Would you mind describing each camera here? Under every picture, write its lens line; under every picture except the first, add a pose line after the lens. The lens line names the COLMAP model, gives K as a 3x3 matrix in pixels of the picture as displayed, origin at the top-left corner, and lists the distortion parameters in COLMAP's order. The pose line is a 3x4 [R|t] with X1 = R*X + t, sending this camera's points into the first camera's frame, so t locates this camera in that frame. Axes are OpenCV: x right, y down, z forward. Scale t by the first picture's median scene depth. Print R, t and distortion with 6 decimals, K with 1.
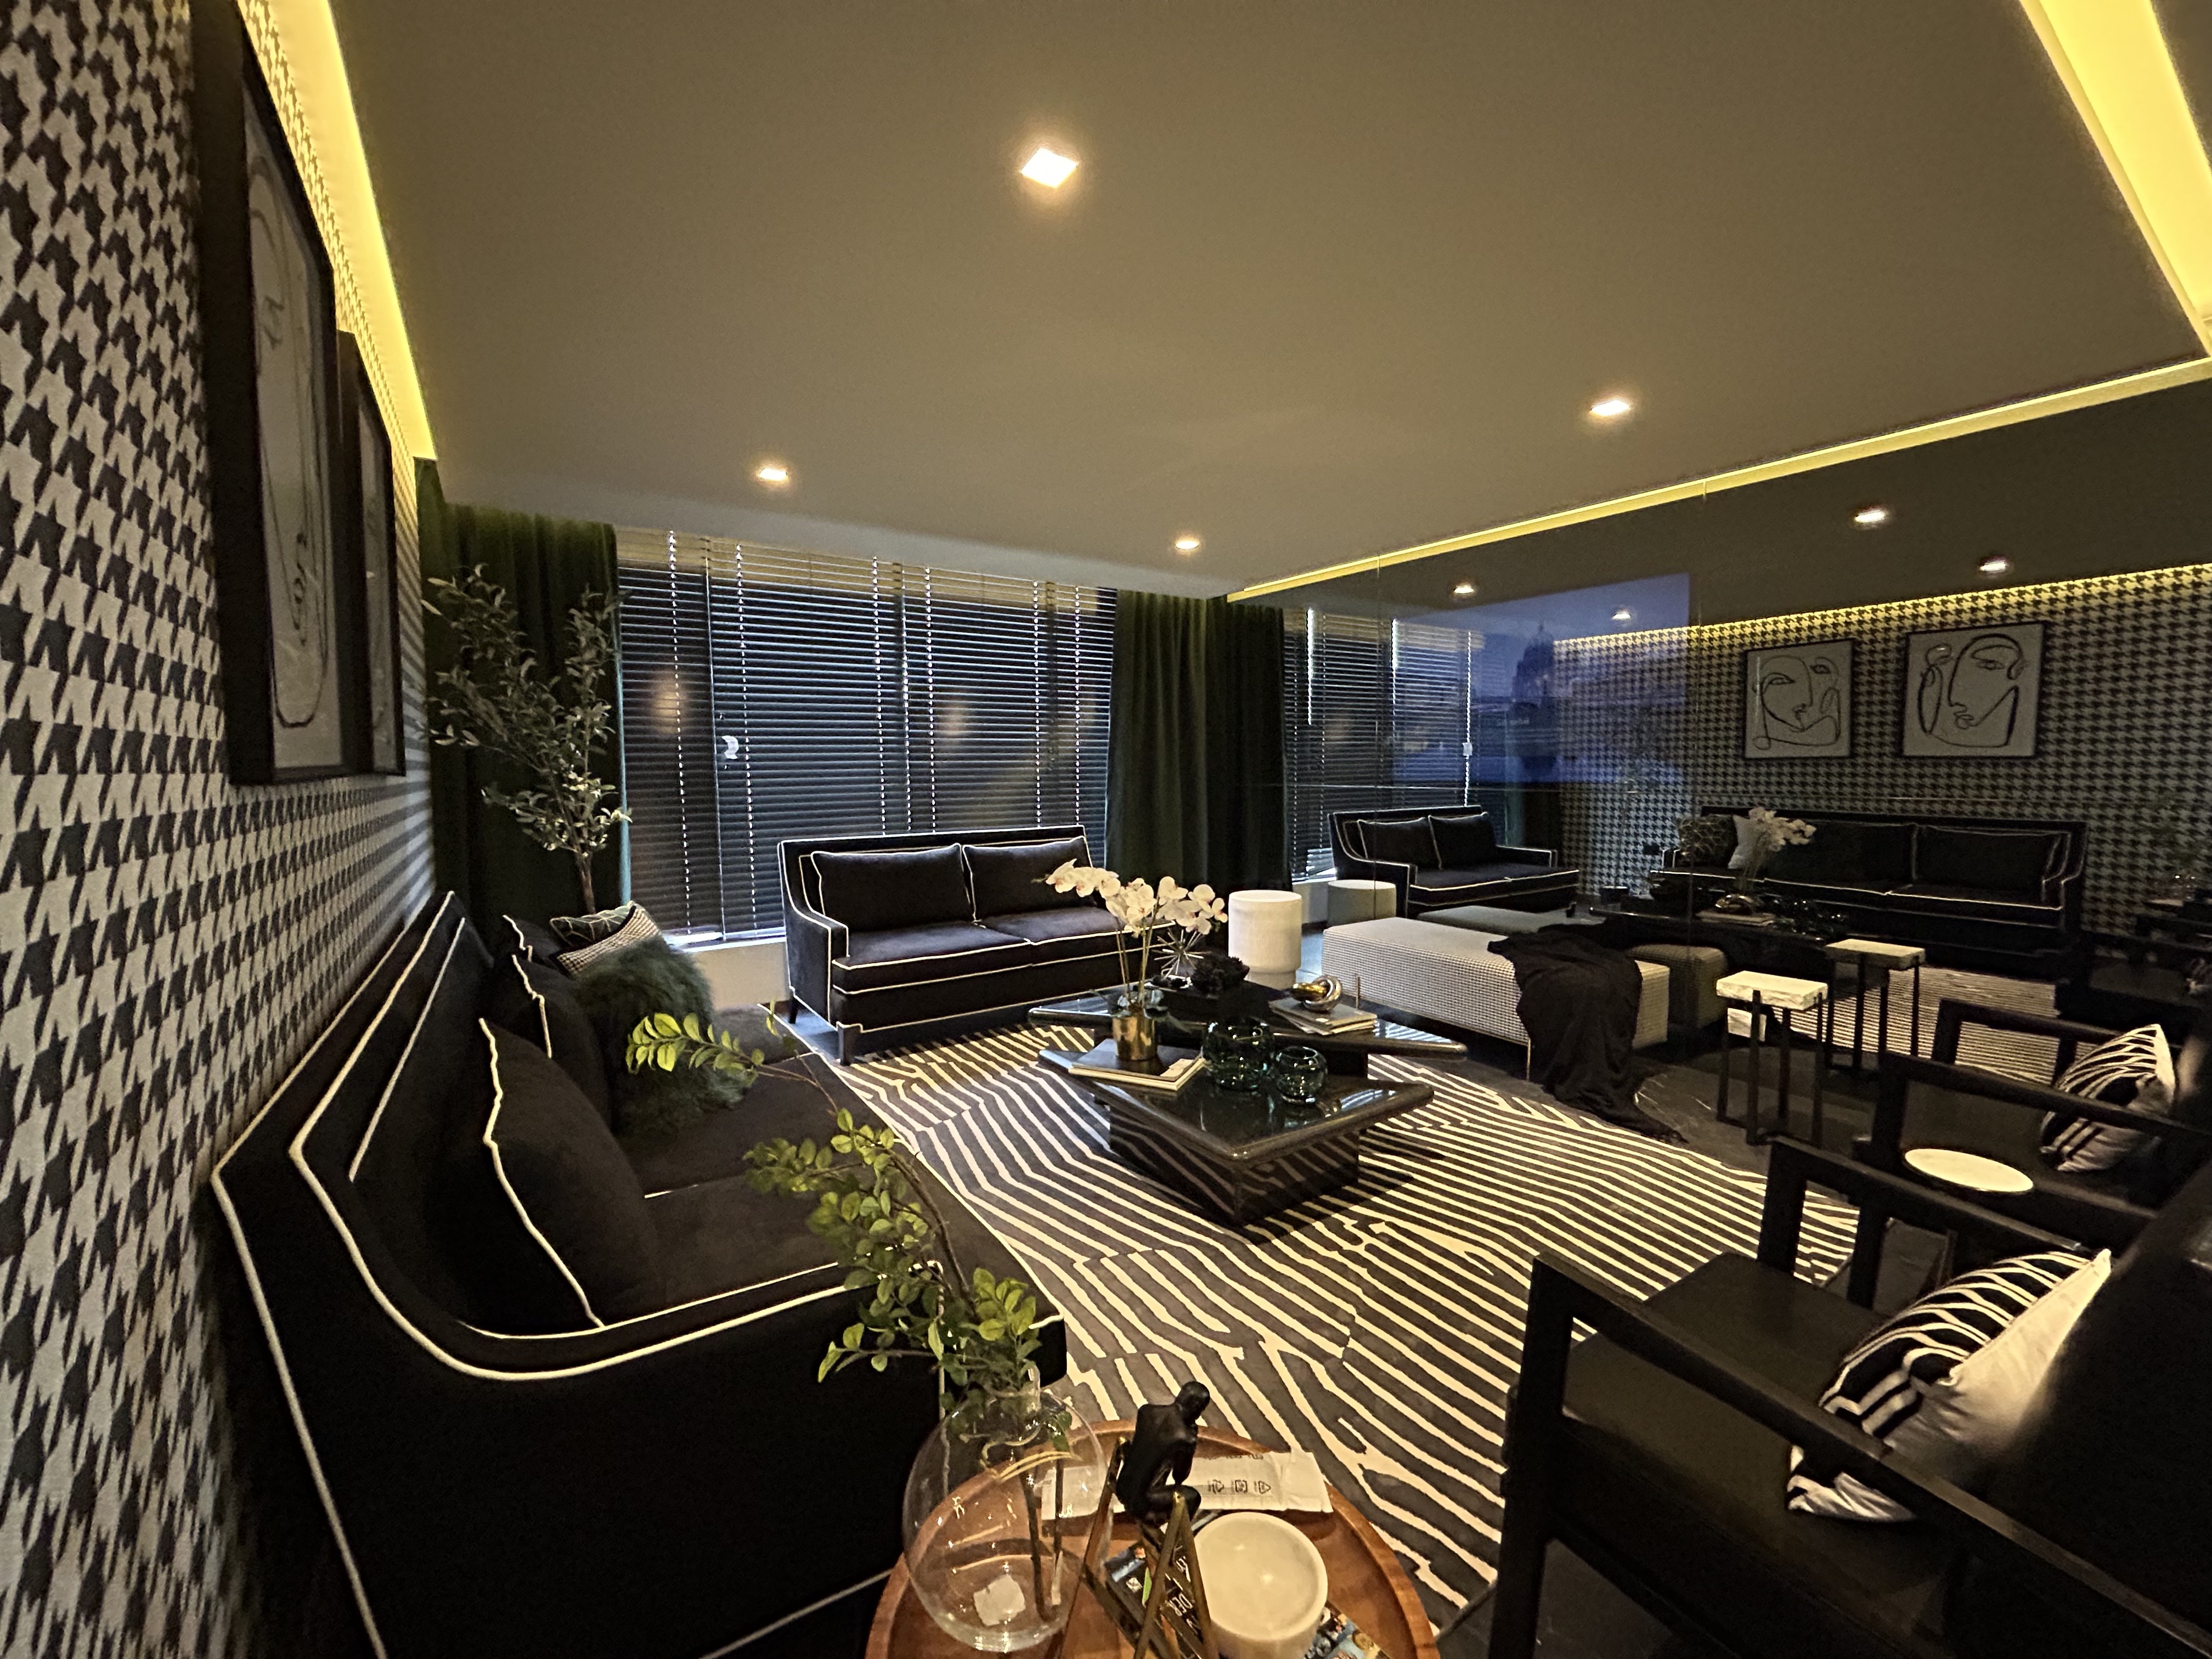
lens RADIAL K [[877.3, 0, 1108.5], [0, 877.3, 795.8], [0, 0, 1]] dist [0.001505, 0.000095]
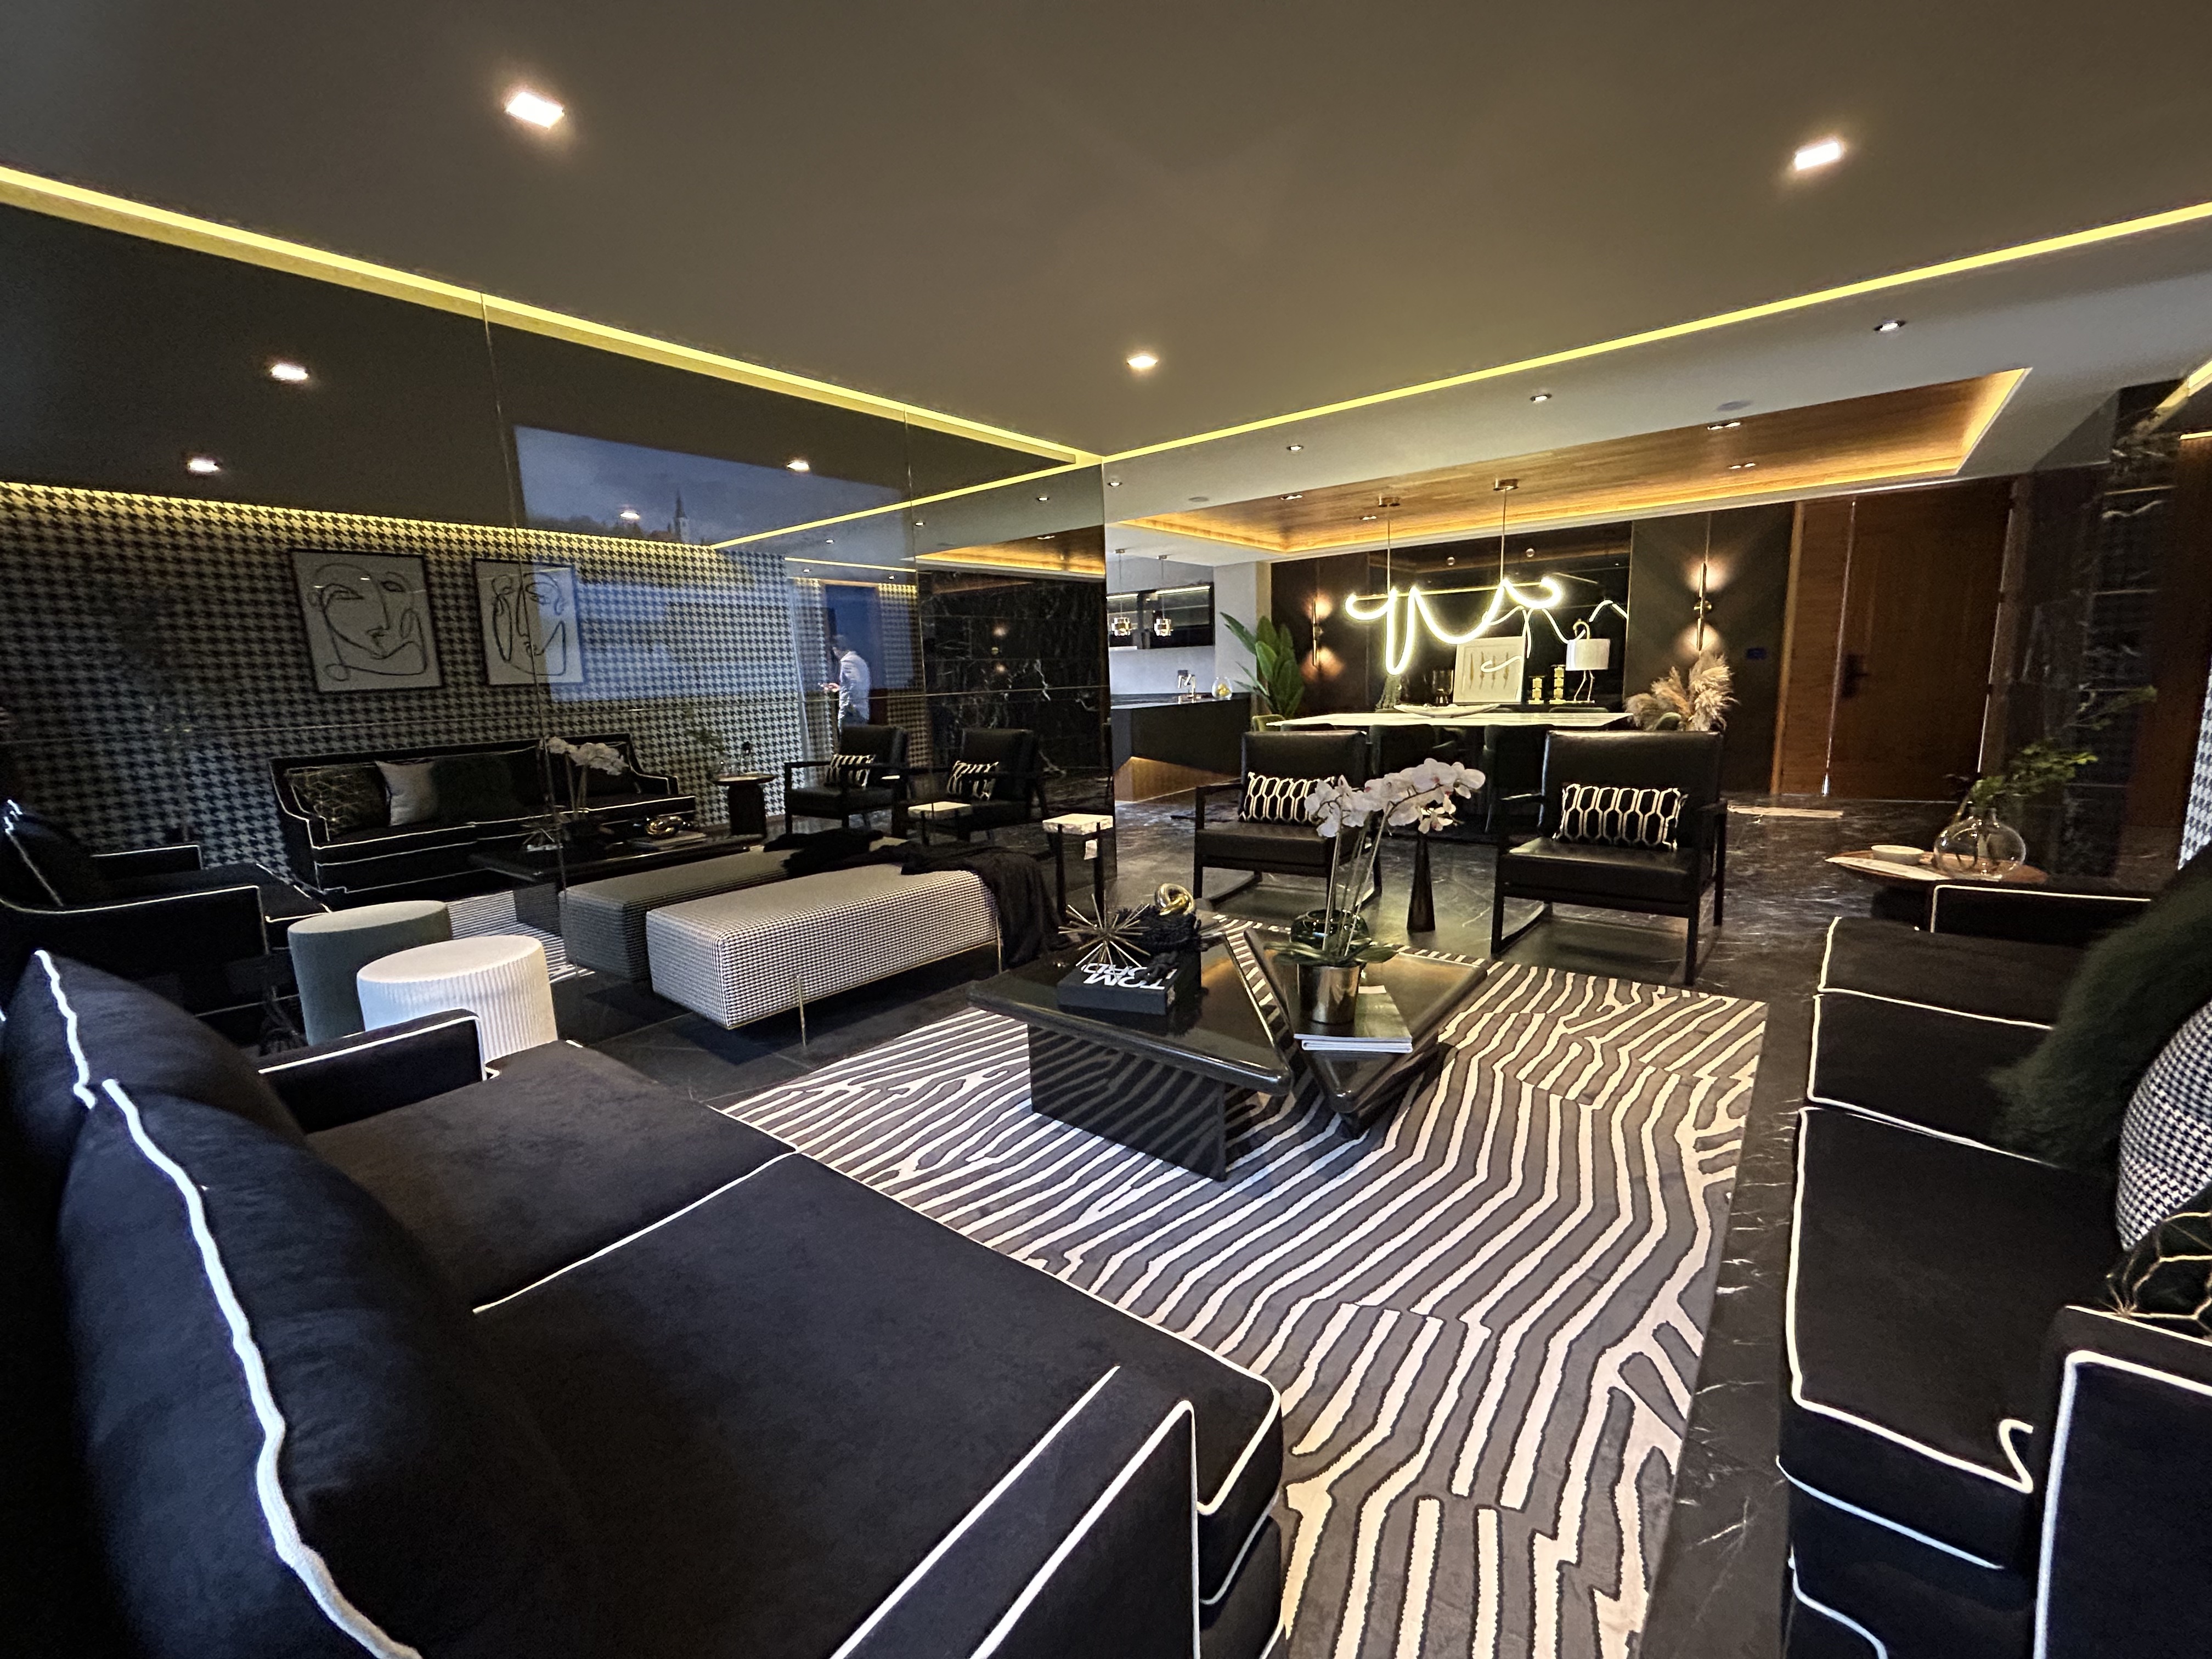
lens RADIAL K [[911.9, 0, 1103.9], [0, 911.9, 820.7], [0, 0, 1]] dist [0.001018, 0.000008]
pose [[-0.291699, -0.137942, 0.946511, -0.298104], [0.079337, 0.982647, 0.167659, -0.012230], [-0.953214, 0.124000, -0.275694, 0.637487]]
